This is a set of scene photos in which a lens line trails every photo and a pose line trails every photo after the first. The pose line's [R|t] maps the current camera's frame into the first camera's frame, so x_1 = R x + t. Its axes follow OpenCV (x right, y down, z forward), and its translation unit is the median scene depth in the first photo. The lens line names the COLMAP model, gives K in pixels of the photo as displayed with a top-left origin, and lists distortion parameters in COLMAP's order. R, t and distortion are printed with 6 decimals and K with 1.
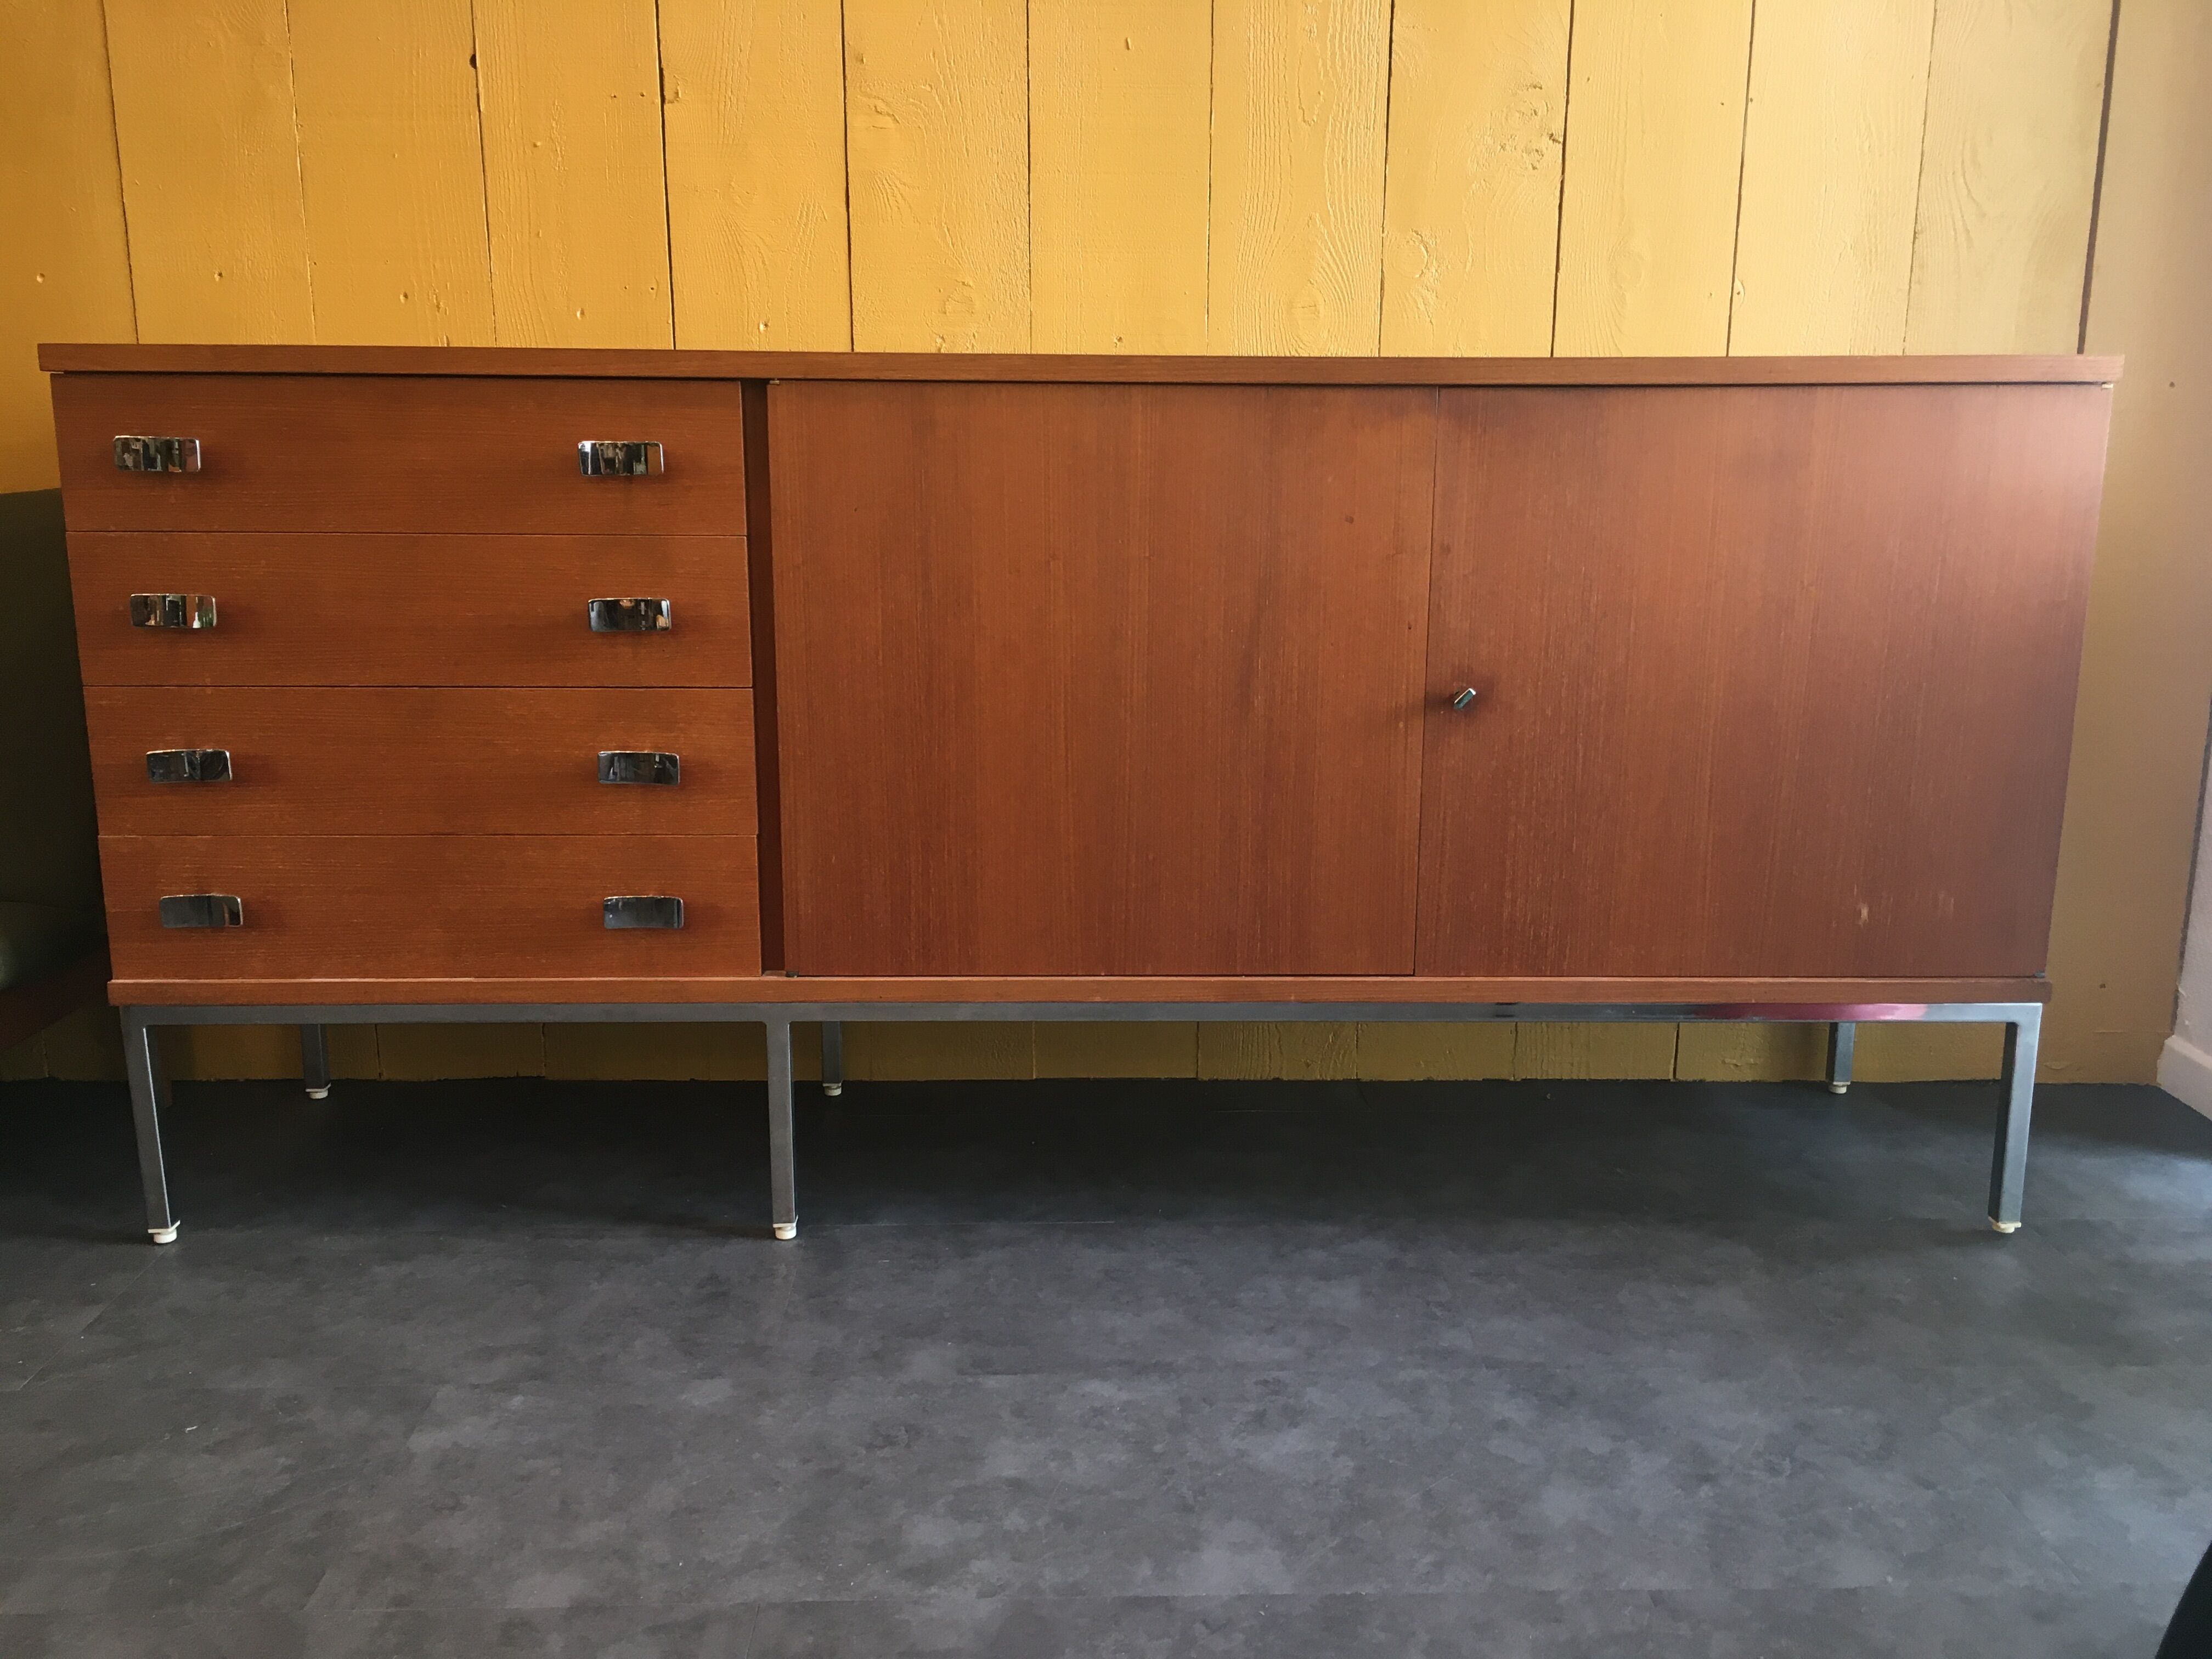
lens RADIAL K [[1899.7, 0, 1102.5], [0, 1899.7, 827.8], [0, 0, 1]] dist [0.075330, -0.105849]
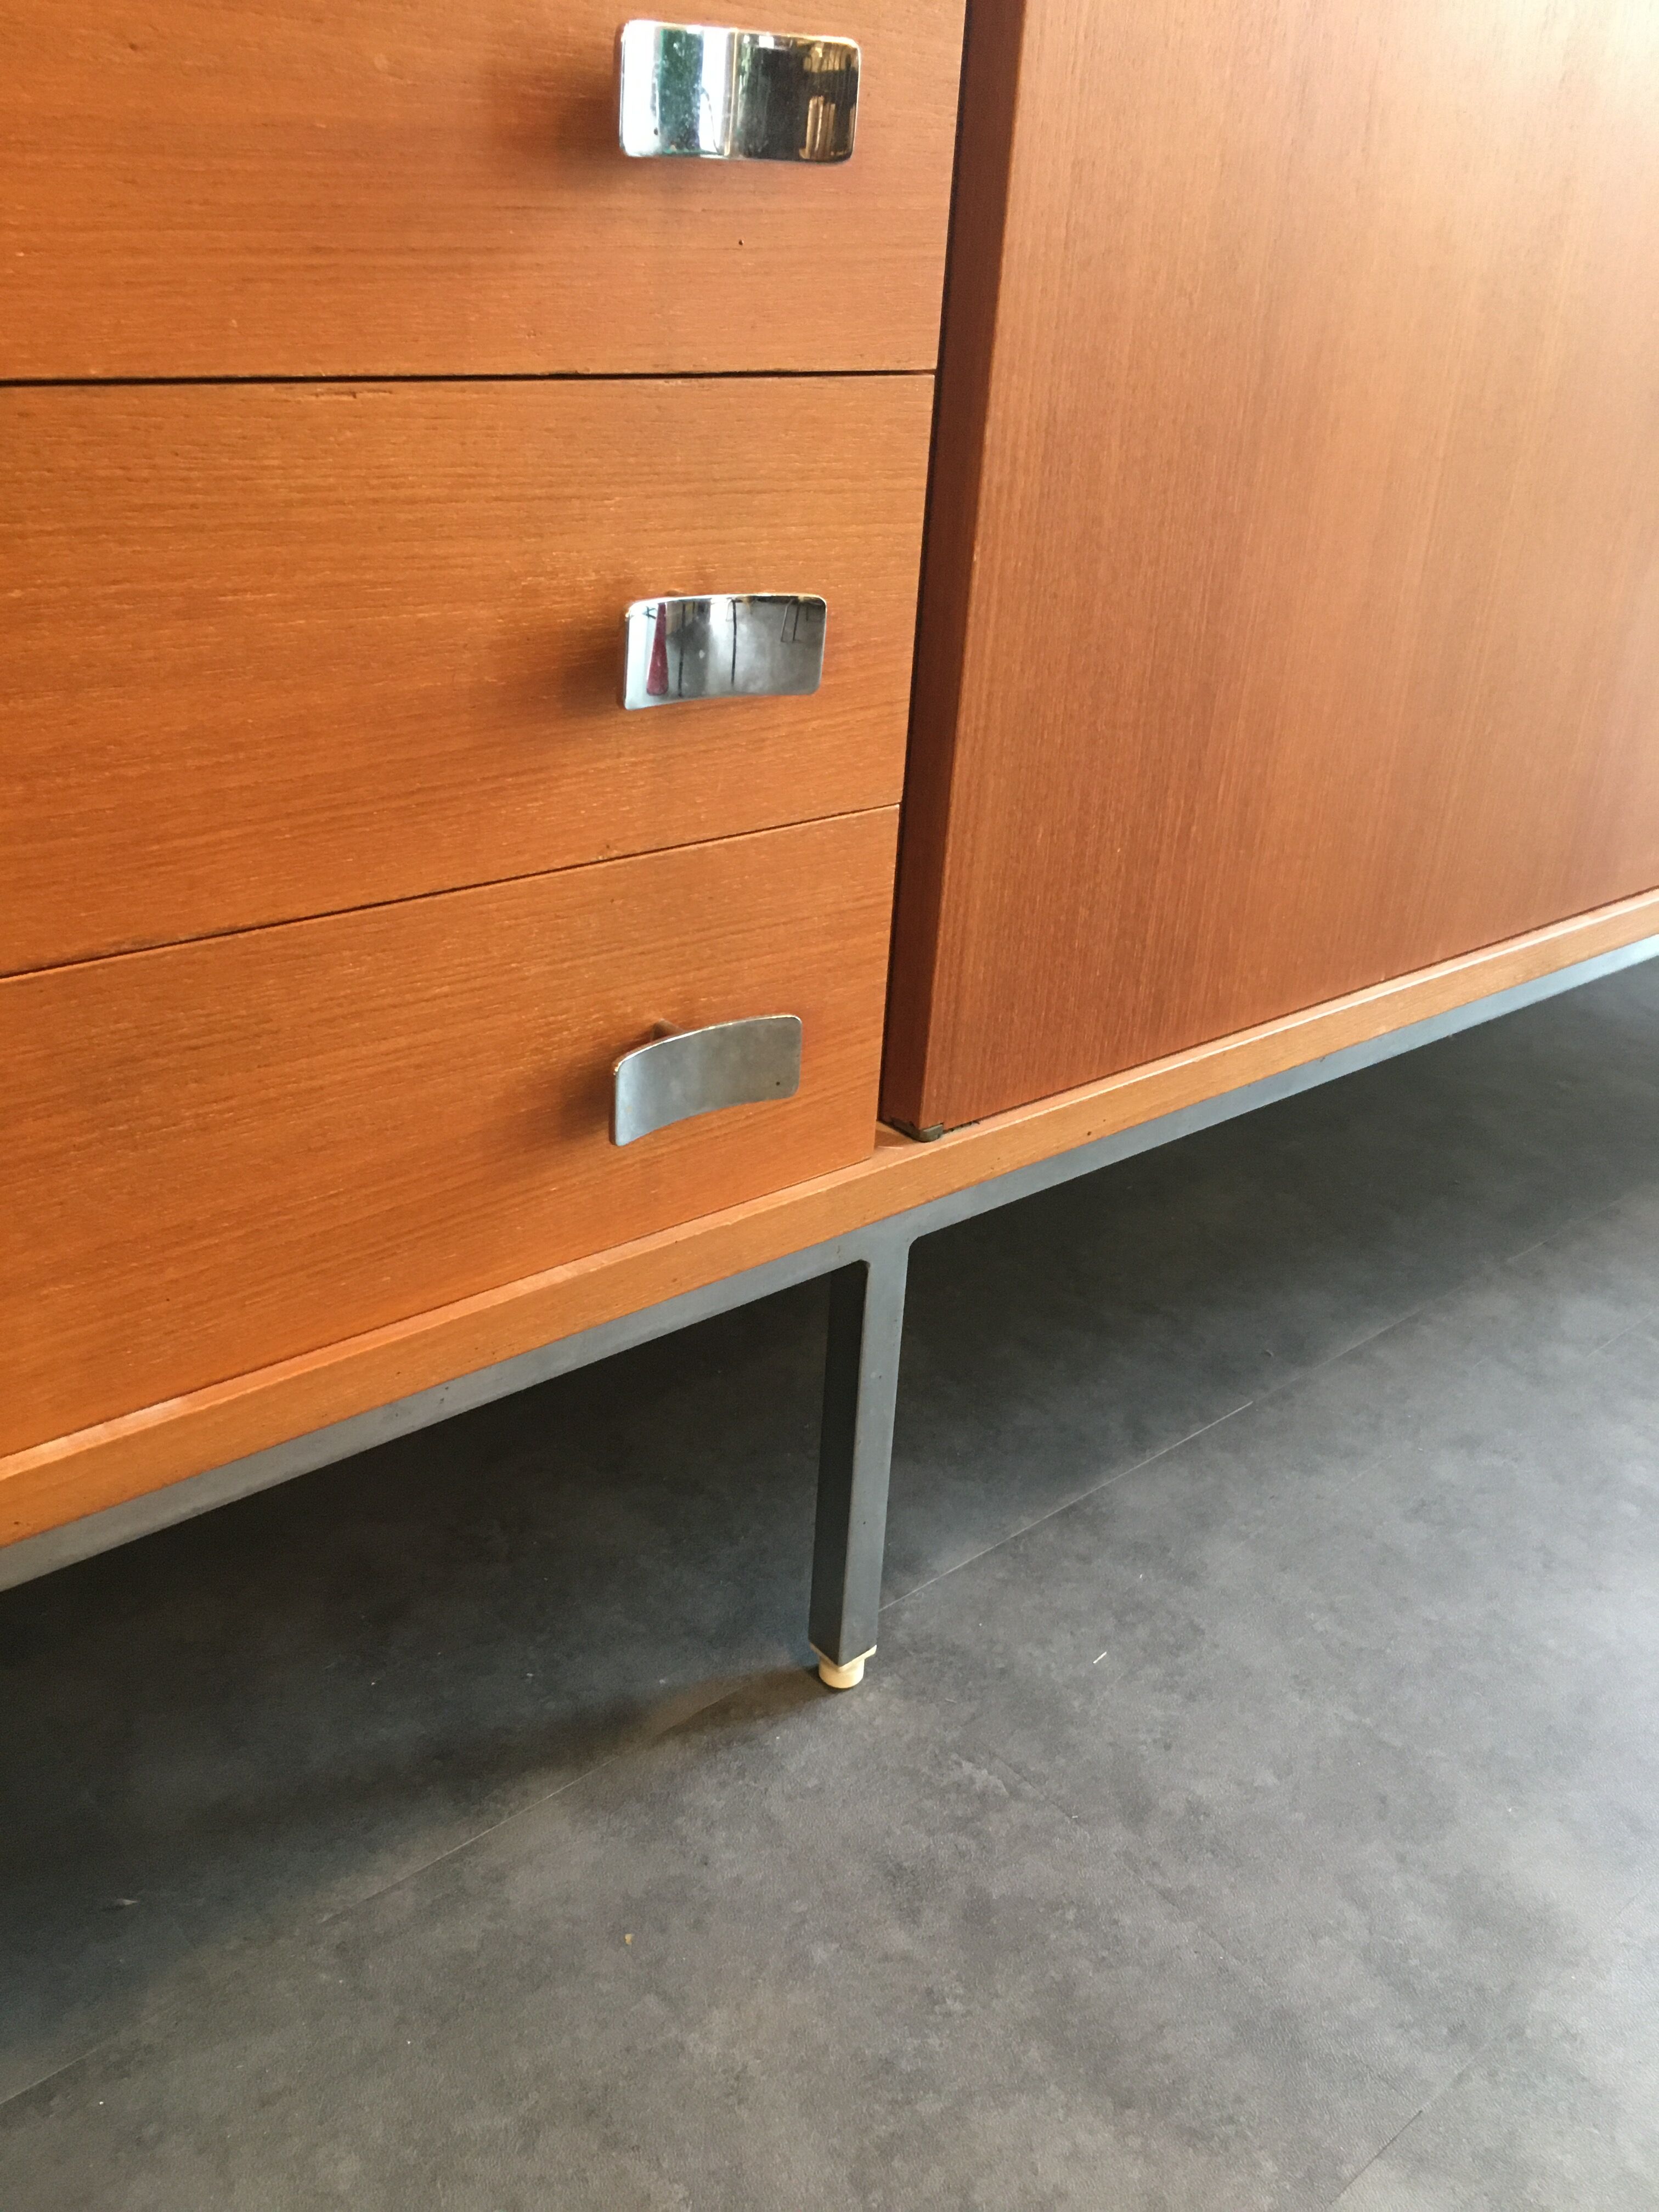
lens RADIAL K [[1899.7, 0, 826.2], [0, 1899.7, 1094.8], [0, 0, 1]] dist [0.075330, -0.105849]
pose [[0.770428, -0.234661, 0.592768, -0.427742], [0.076466, 0.957095, 0.279505, -0.046686], [-0.632924, -0.170012, 0.755316, 0.725982]]
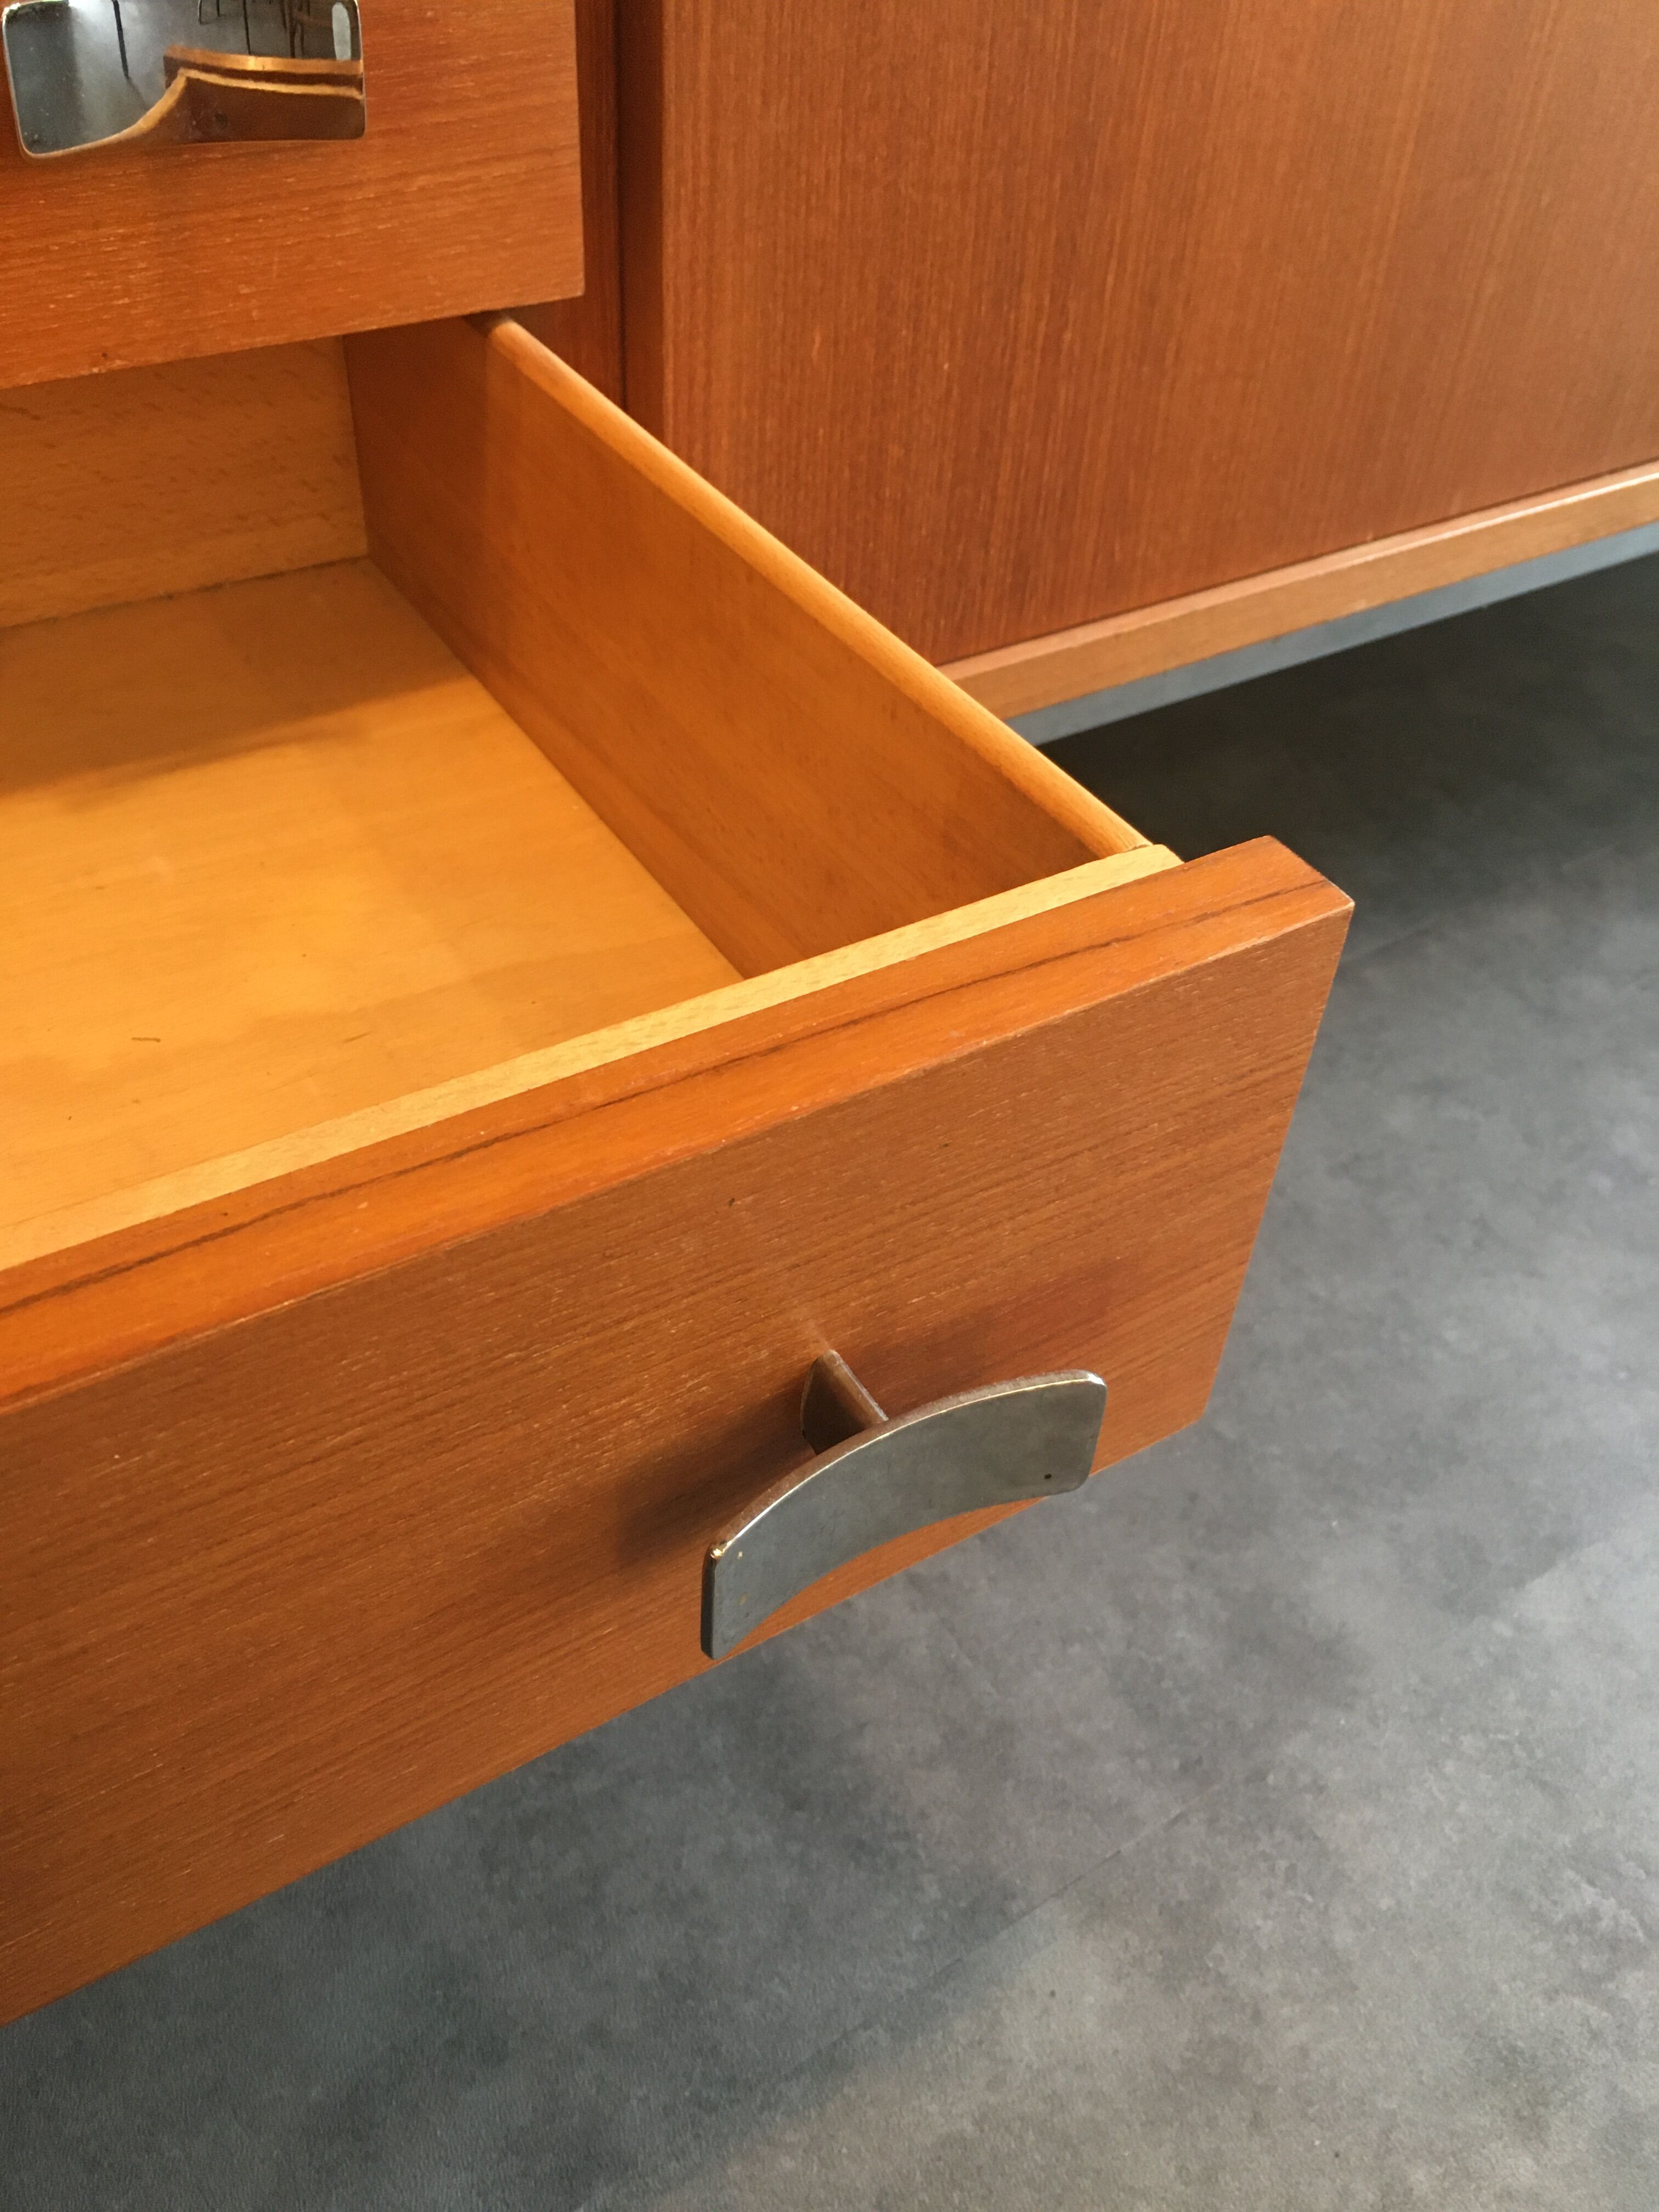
lens RADIAL K [[1899.7, 0, 819.5], [0, 1899.7, 1102.7], [0, 0, 1]] dist [0.075330, -0.105849]
pose [[0.852392, -0.320018, 0.413541, -0.306449], [0.059562, 0.845130, 0.531232, -0.043451], [-0.519500, -0.428186, 0.739443, 0.732995]]
